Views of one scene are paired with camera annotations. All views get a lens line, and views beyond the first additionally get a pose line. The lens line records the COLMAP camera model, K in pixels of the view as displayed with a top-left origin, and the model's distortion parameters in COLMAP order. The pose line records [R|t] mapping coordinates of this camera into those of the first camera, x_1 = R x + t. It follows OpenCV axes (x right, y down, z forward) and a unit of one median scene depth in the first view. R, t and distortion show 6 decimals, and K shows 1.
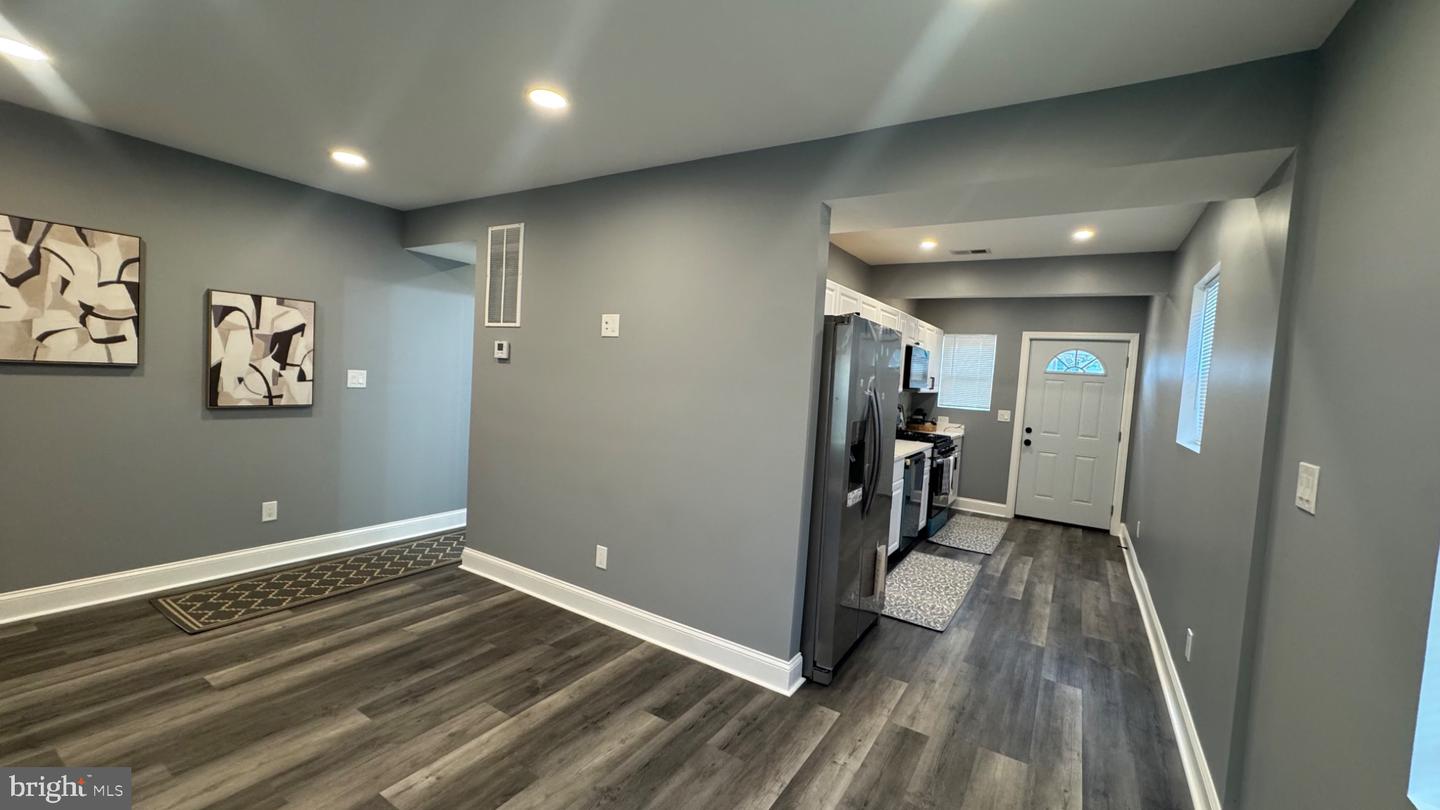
lens RADIAL K [[571.1, 0, 720.3], [0, 571.1, 402.3], [0, 0, 1]] dist [-0.003783, 0.000880]
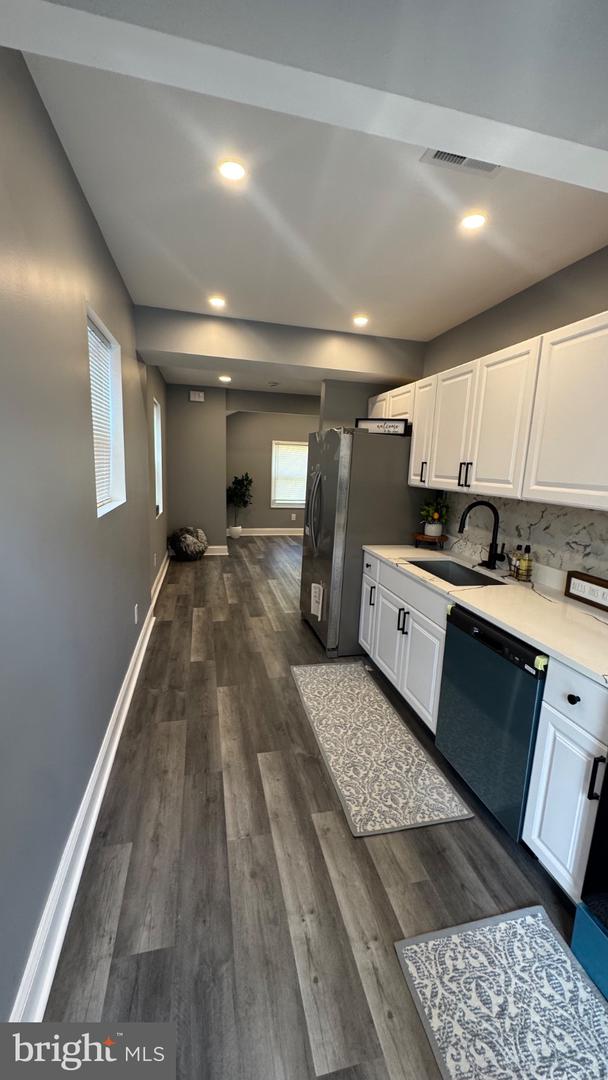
lens RADIAL K [[428.3, 0, 304.7], [0, 428.3, 540.0], [0, 0, 1]] dist [-0.003783, 0.000880]
pose [[-0.694610, 0.039150, -0.718320, 1.106854], [-0.123225, 0.977285, 0.172421, -0.038912], [0.708754, 0.208281, -0.674008, 1.725785]]
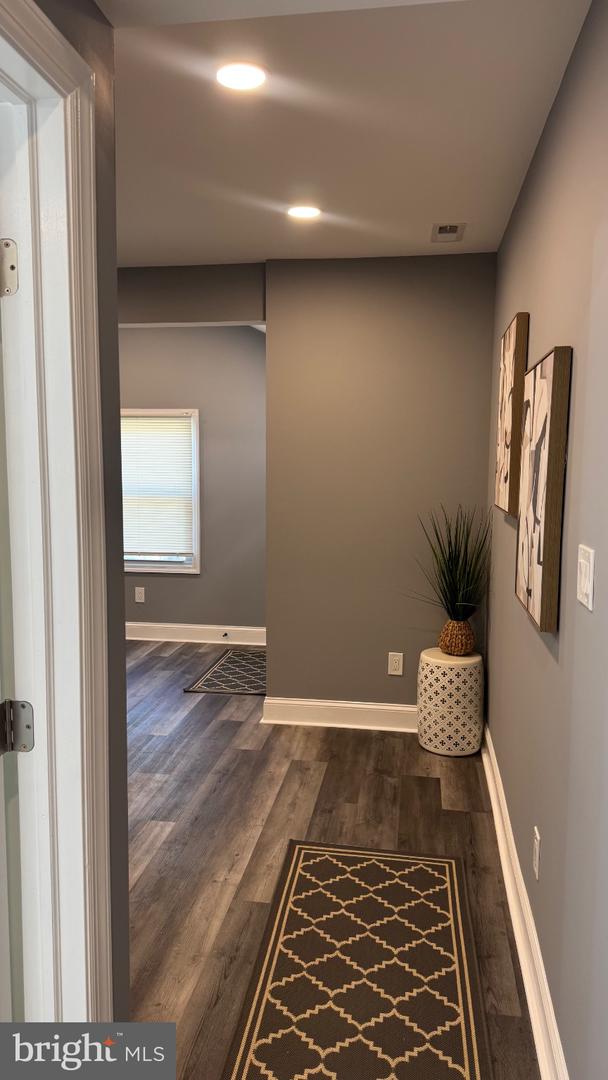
lens RADIAL K [[758.2, 0, 294.9], [0, 758.2, 535.3], [0, 0, 1]] dist [0.070131, -0.088662]
pose [[-0.919928, -0.028337, -0.391063, -0.455550], [-0.083123, 0.988809, 0.123887, -0.128569], [0.383176, 0.146473, -0.911988, 1.708529]]
